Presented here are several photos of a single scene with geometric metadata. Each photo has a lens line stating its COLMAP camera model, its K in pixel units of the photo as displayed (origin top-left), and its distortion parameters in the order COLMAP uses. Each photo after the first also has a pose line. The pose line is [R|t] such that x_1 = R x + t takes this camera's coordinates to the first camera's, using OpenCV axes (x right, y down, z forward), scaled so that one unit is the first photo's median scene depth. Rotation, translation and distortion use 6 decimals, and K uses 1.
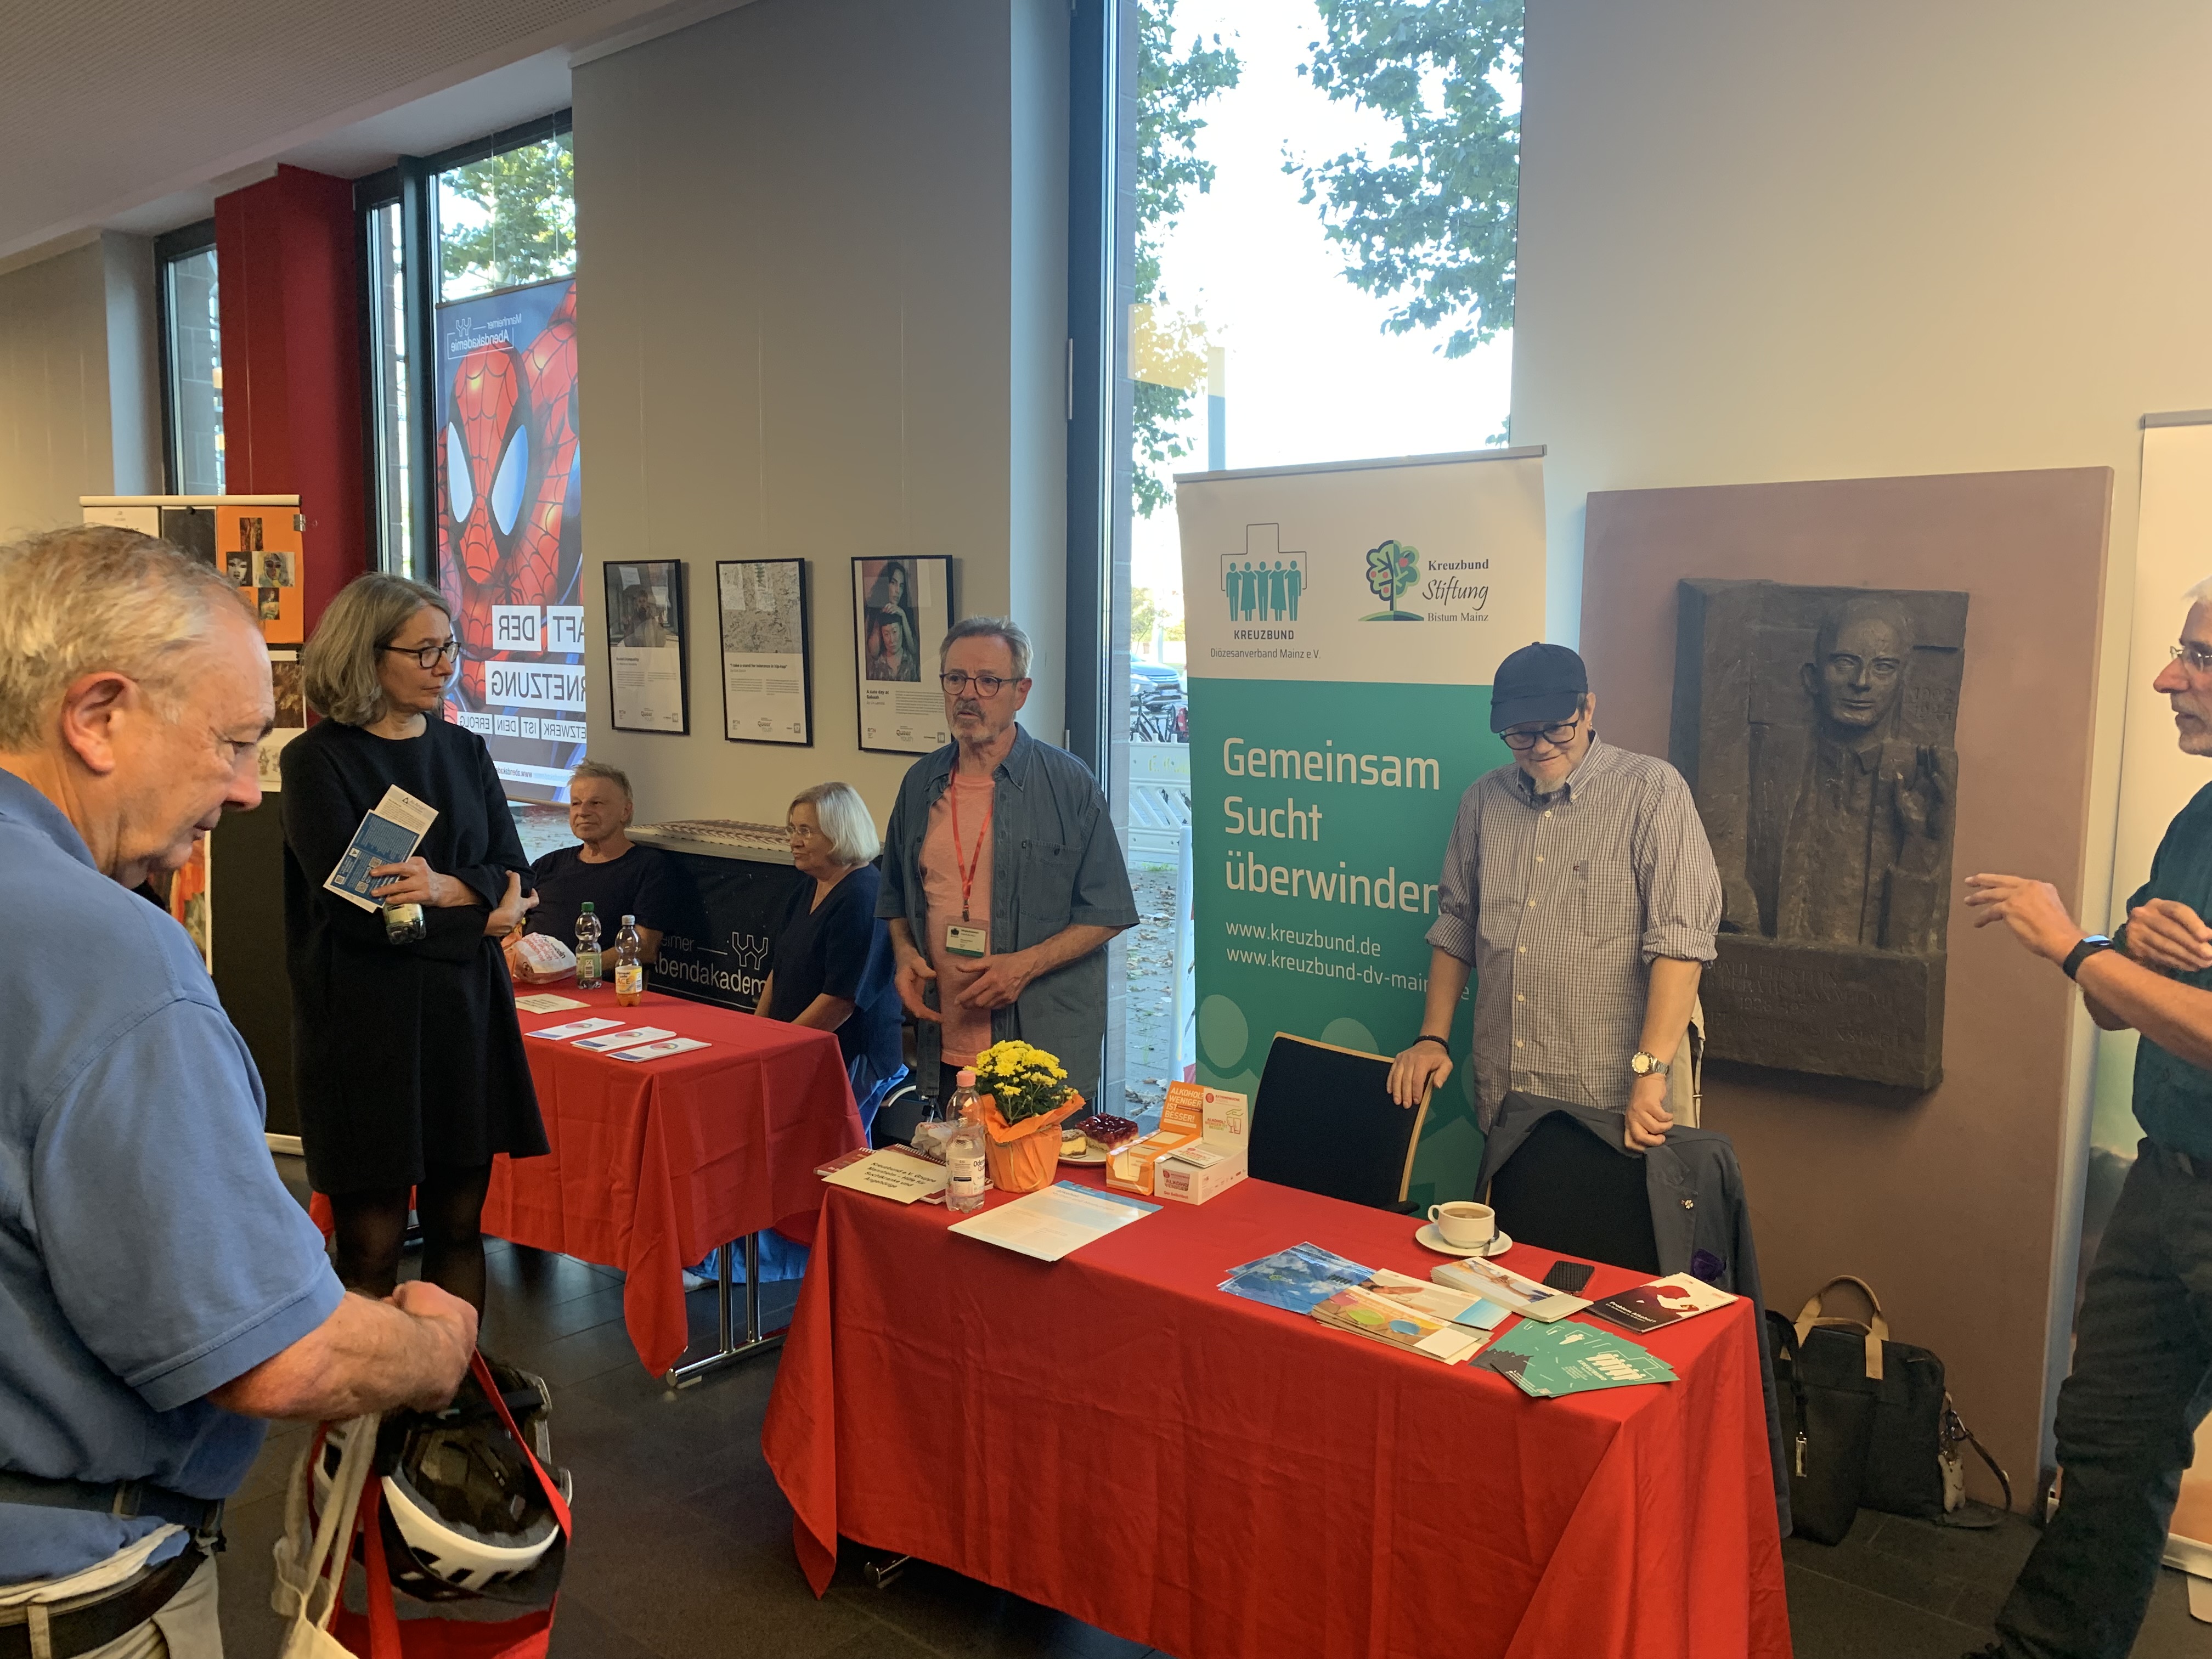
lens RADIAL K [[1689.4, 0, 1102.0], [0, 1689.4, 828.1], [0, 0, 1]] dist [0.056691, -0.084744]
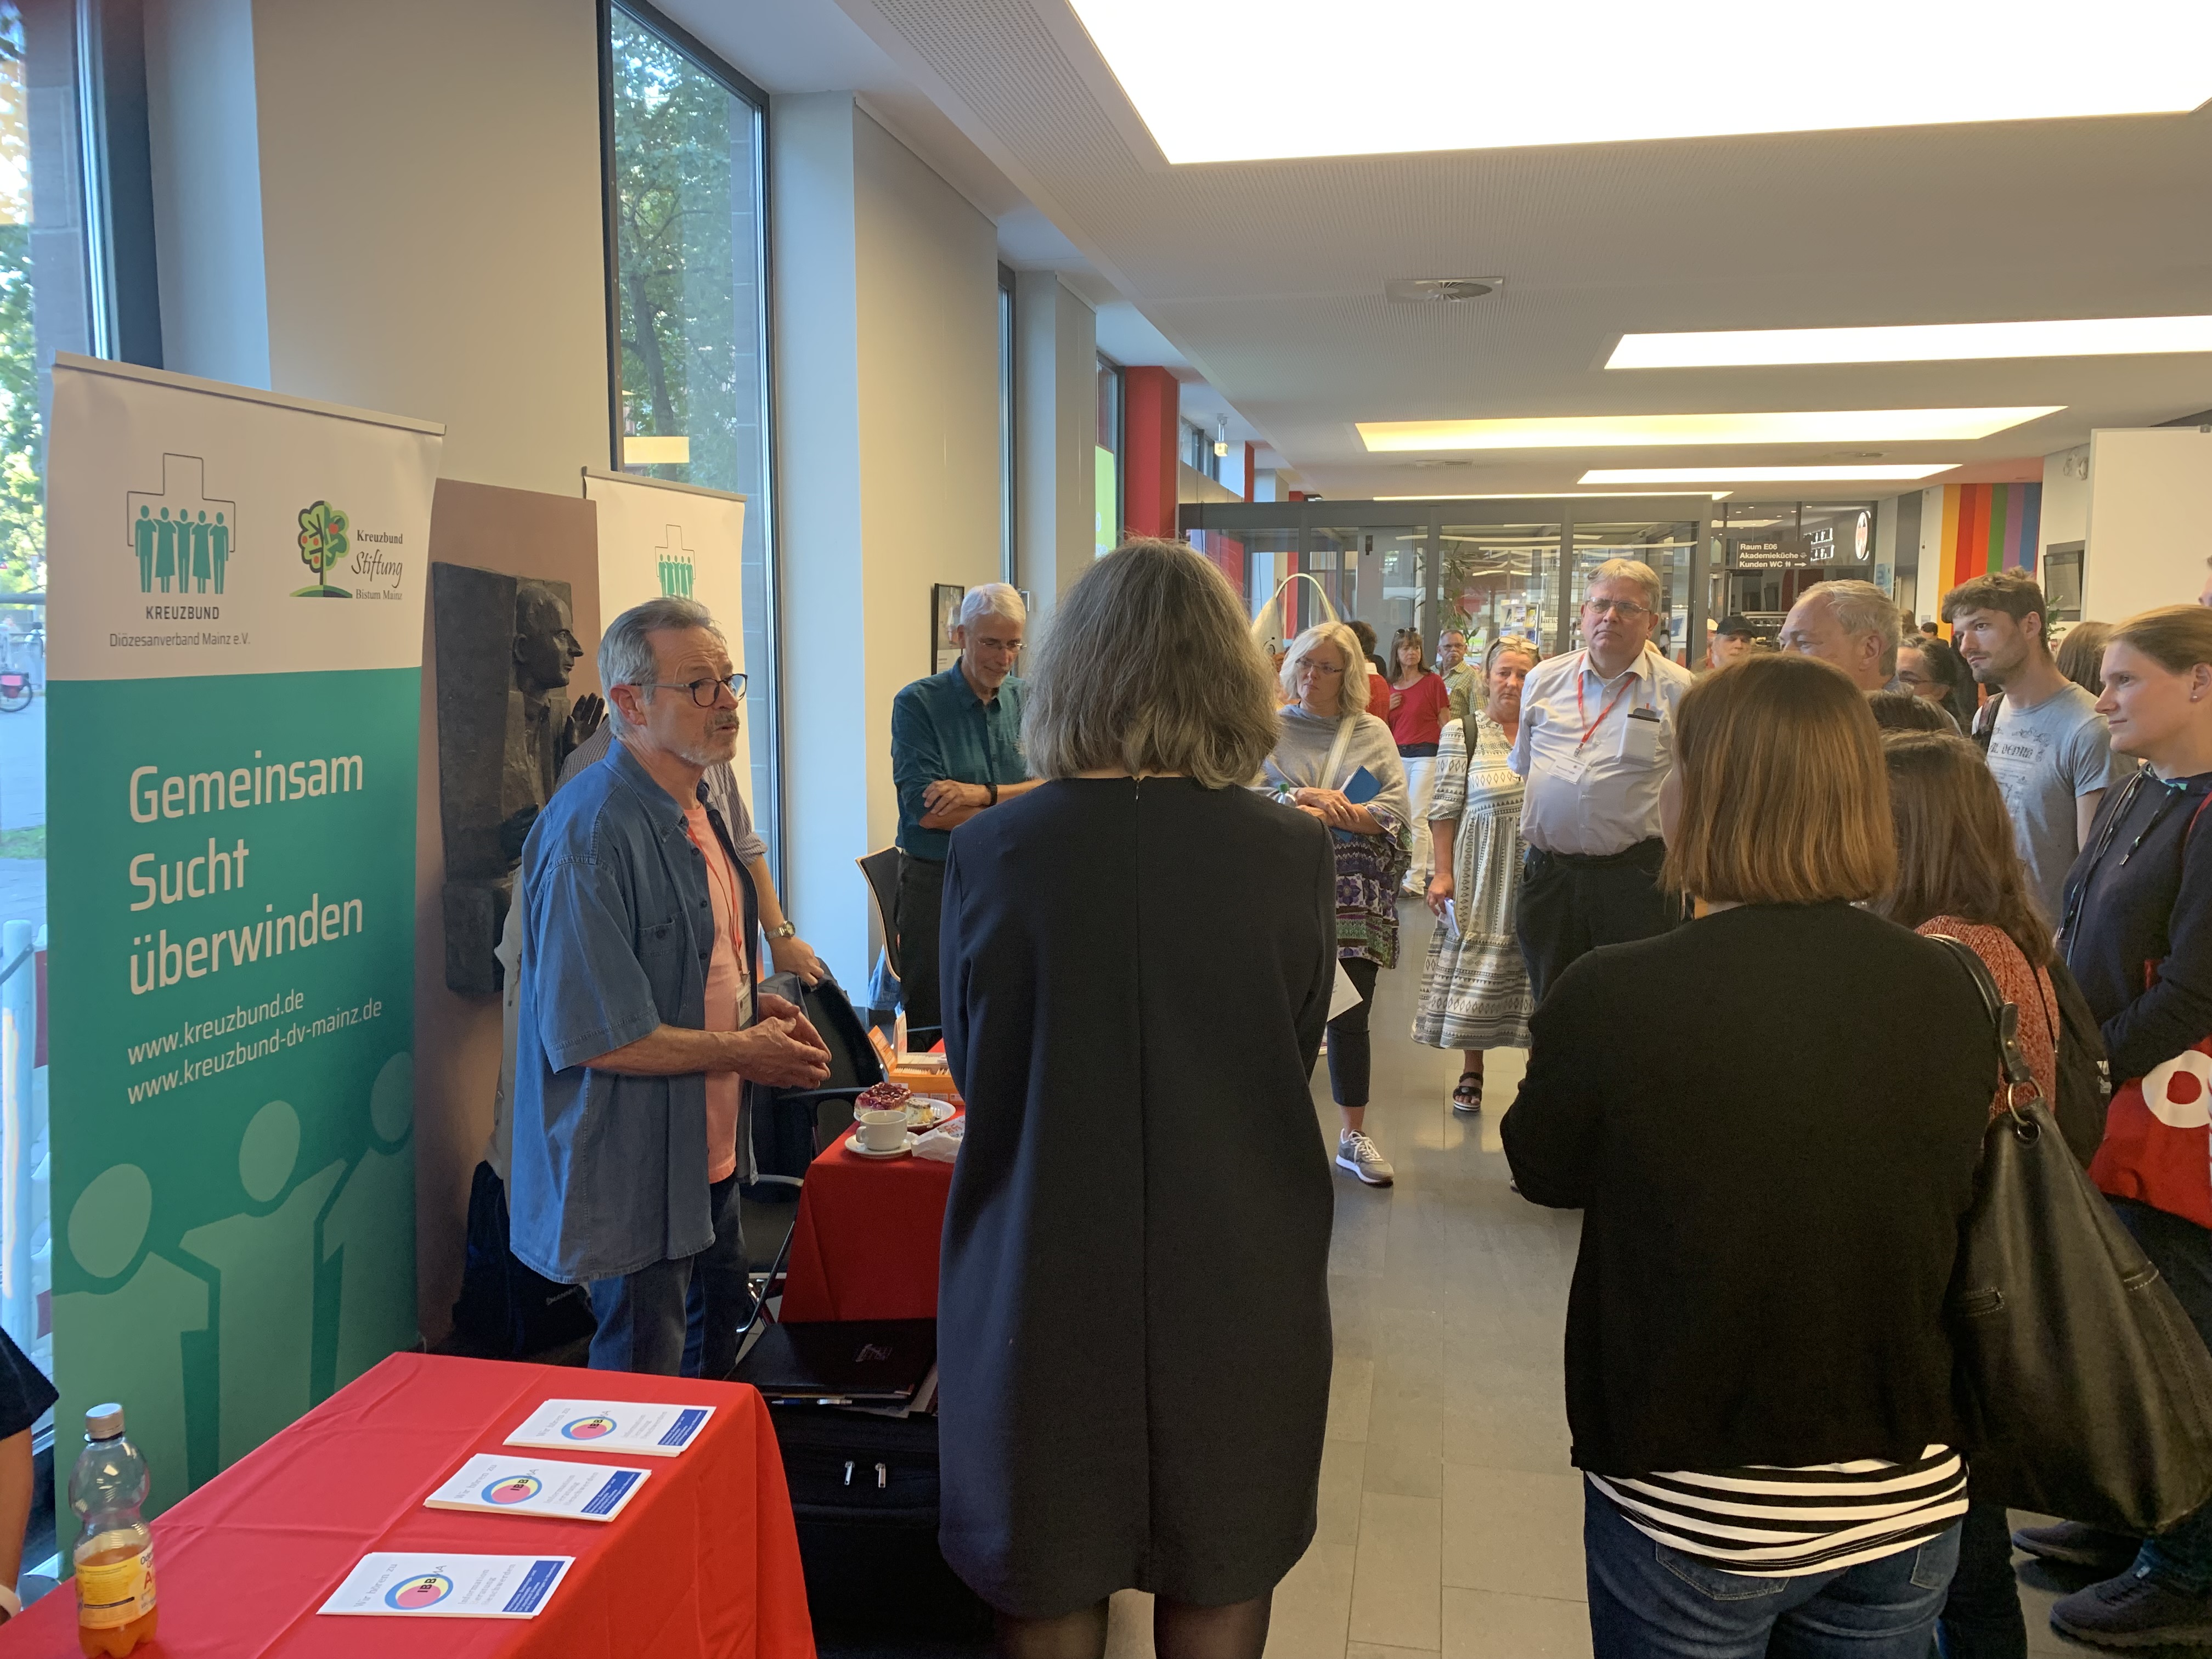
lens RADIAL K [[1689.4, 0, 1095.0], [0, 1689.4, 812.7], [0, 0, 1]] dist [0.056691, -0.084744]
pose [[-0.483697, -0.108795, 0.868448, -0.731558], [0.087836, 0.981201, 0.171842, -0.125231], [-0.870817, 0.159400, -0.465048, 1.044146]]
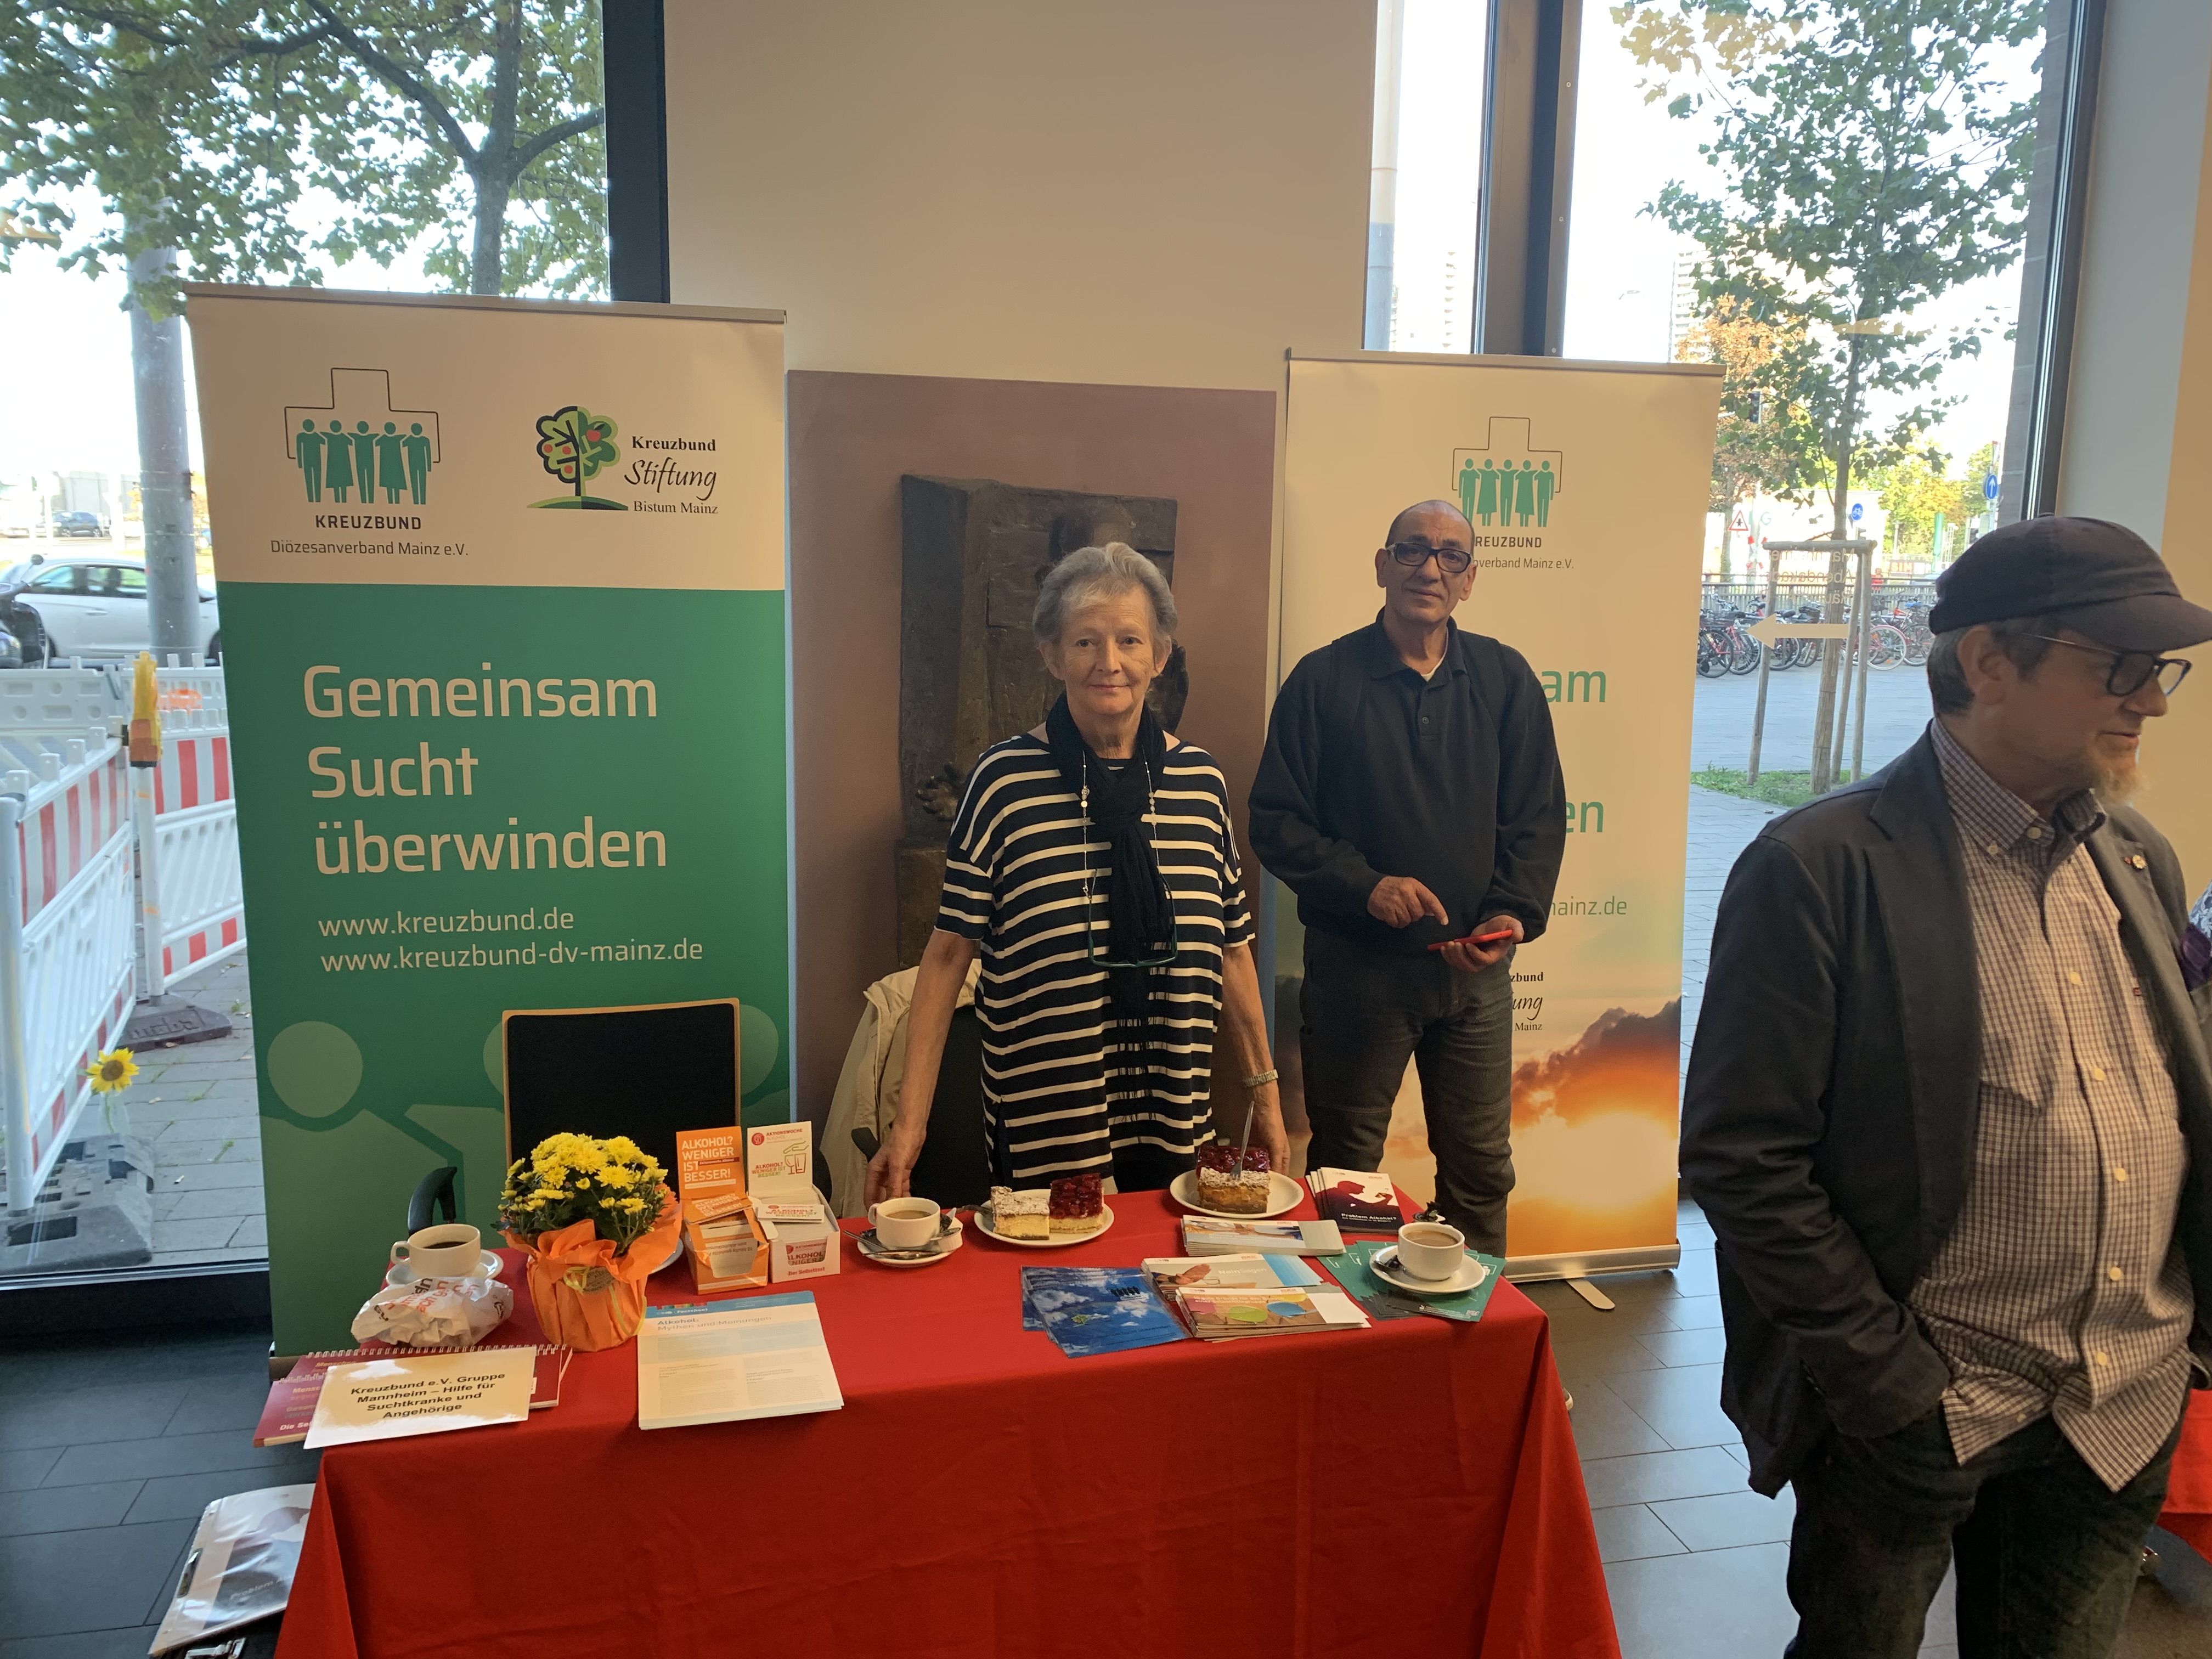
lens RADIAL K [[1689.4, 0, 1092.8], [0, 1689.4, 830.0], [0, 0, 1]] dist [0.056691, -0.084744]
pose [[0.600958, -0.124116, 0.789585, -0.324576], [0.078303, 0.992260, 0.096378, -0.029719], [-0.795436, 0.003908, 0.606025, 0.313555]]
